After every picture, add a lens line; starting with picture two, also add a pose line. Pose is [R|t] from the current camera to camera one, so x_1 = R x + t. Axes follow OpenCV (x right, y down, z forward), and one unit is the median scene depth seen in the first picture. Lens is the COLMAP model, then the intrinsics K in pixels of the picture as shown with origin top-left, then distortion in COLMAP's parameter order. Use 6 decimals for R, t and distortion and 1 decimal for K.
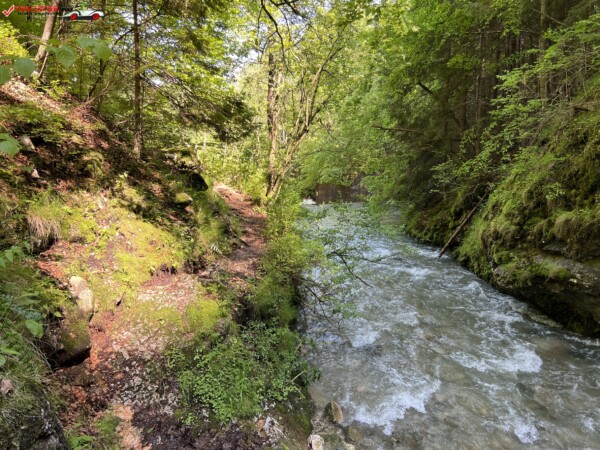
lens RADIAL K [[452.3, 0, 297.6], [0, 452.3, 230.3], [0, 0, 1]] dist [0.053611, -0.062668]
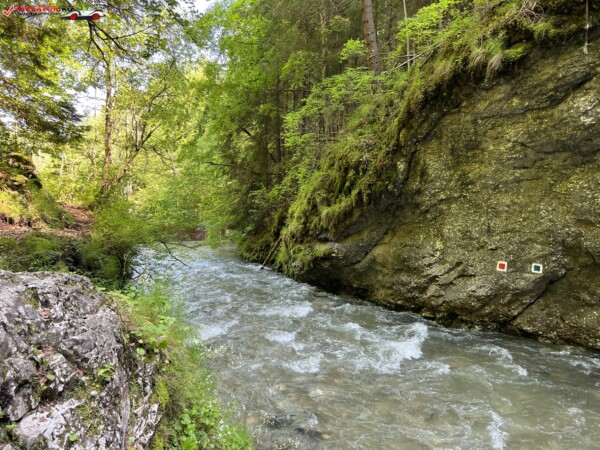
lens RADIAL K [[452.3, 0, 297.6], [0, 452.3, 230.3], [0, 0, 1]] dist [0.053611, -0.062668]
pose [[0.951388, -0.004211, 0.307965, 0.052940], [0.045040, 0.991059, -0.125590, 0.169720], [-0.304683, 0.133356, 0.943072, -0.249191]]
